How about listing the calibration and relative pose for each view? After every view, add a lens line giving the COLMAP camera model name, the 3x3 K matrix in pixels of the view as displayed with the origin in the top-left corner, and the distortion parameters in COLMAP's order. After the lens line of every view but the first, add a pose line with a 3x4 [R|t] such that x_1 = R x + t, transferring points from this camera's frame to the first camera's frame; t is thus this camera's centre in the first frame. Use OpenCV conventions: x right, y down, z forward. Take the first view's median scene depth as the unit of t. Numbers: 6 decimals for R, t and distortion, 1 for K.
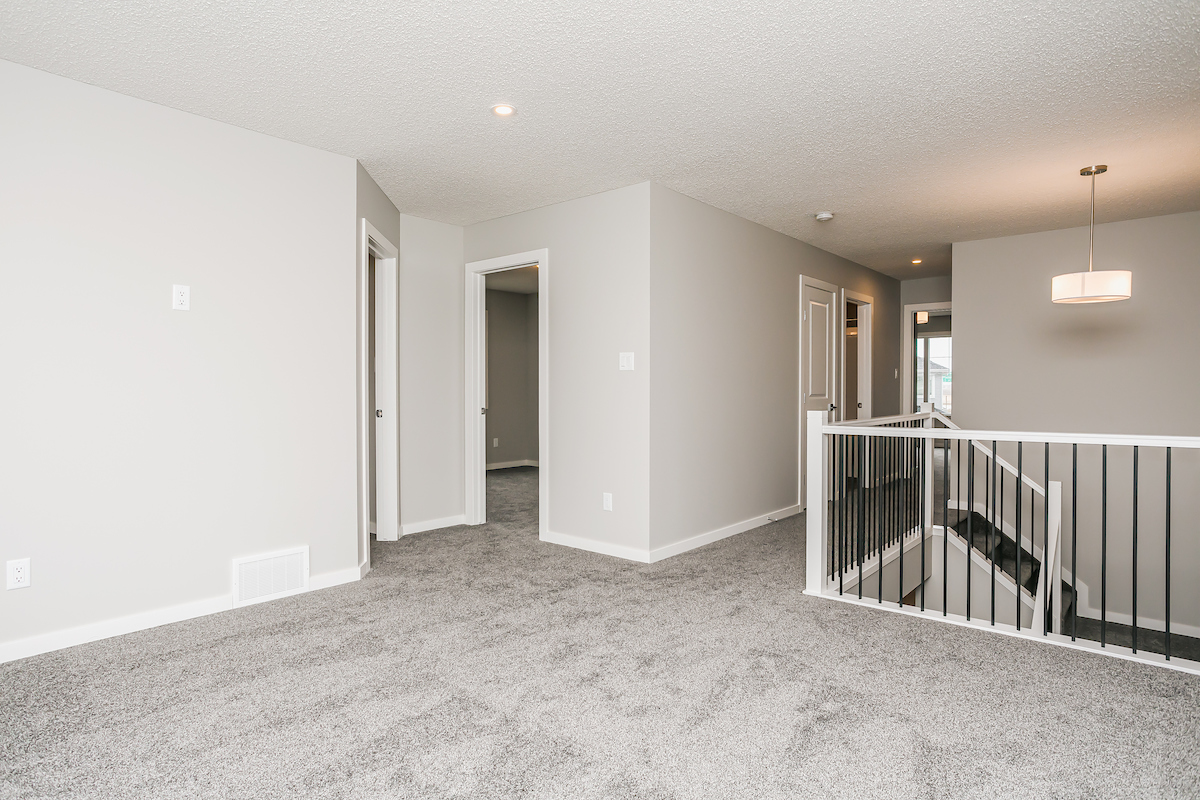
lens RADIAL K [[656.8, 0, 590.6], [0, 656.8, 401.1], [0, 0, 1]] dist [-0.026358, 0.012369]
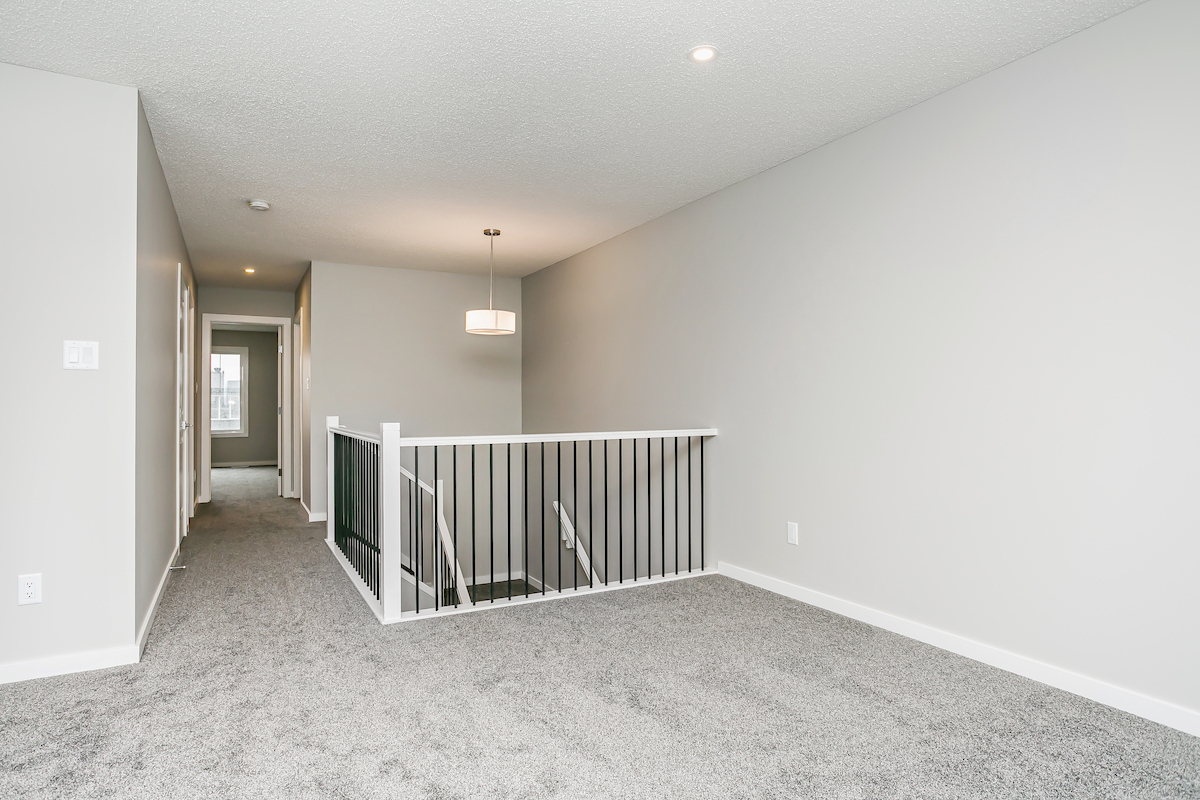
lens RADIAL K [[656.8, 0, 592.5], [0, 656.8, 396.0], [0, 0, 1]] dist [-0.026358, 0.012369]
pose [[0.381710, 0.011891, 0.924206, -0.383727], [0.021883, 0.999521, -0.021898, 0.003577], [-0.924023, 0.028583, 0.381267, 0.356801]]
